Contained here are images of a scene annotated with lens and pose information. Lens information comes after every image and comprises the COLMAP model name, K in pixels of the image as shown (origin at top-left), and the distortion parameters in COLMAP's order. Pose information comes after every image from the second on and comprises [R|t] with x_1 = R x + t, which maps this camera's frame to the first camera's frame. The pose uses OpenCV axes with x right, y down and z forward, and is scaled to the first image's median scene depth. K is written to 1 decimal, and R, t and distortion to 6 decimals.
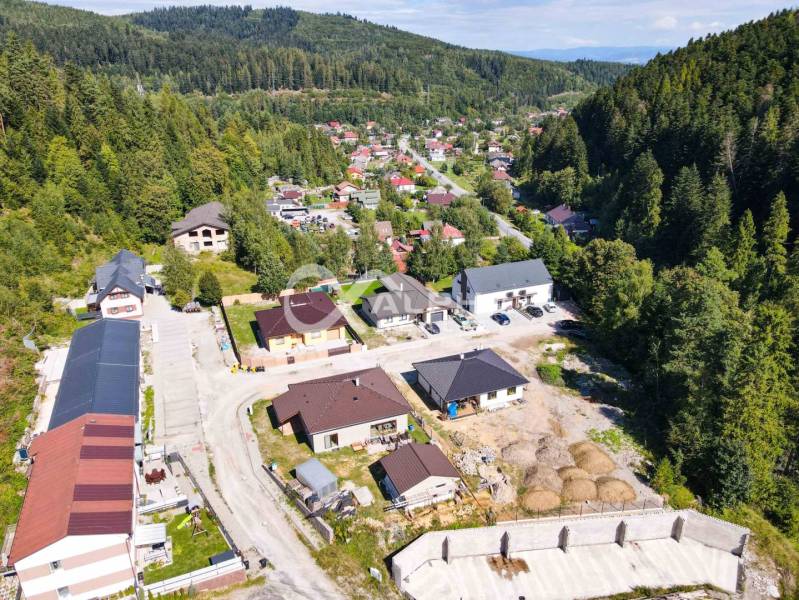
lens RADIAL K [[578.5, 0, 397.3], [0, 578.5, 298.4], [0, 0, 1]] dist [0.015822, 0.007180]
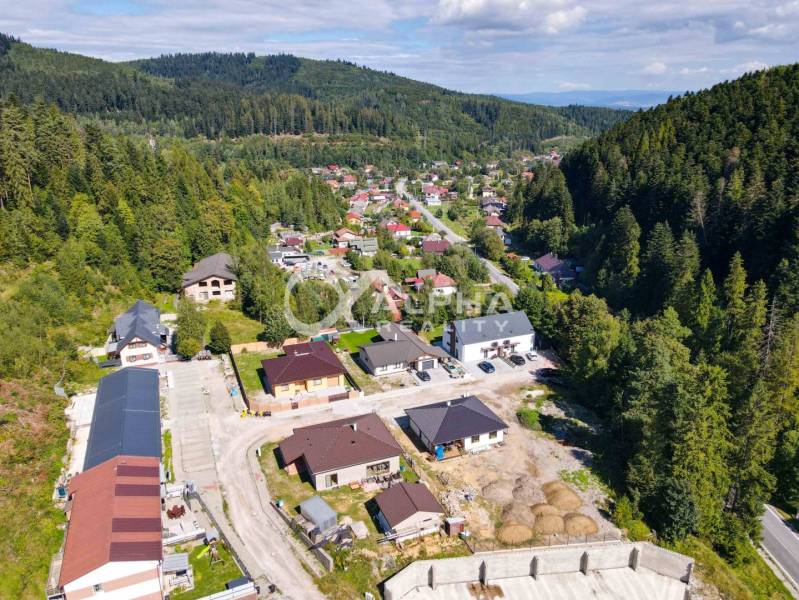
lens RADIAL K [[578.5, 0, 396.7], [0, 578.5, 298.2], [0, 0, 1]] dist [0.015822, 0.007180]
pose [[0.999993, 0.002351, 0.002946, 0.005817], [-0.002159, 0.997970, -0.063656, -0.023943], [-0.003090, 0.063649, 0.997968, -0.098897]]
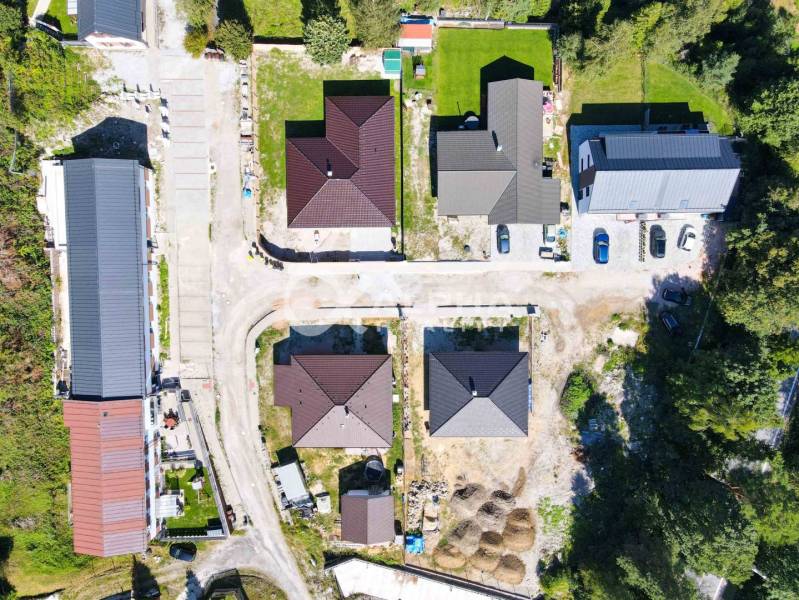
lens RADIAL K [[578.5, 0, 402.6], [0, 578.5, 301.0], [0, 0, 1]] dist [0.015822, 0.007180]
pose [[0.932993, 0.359628, 0.013835, -0.044581], [-0.133812, 0.310955, 0.940958, -0.606108], [0.334093, -0.879759, 0.338241, 0.603236]]
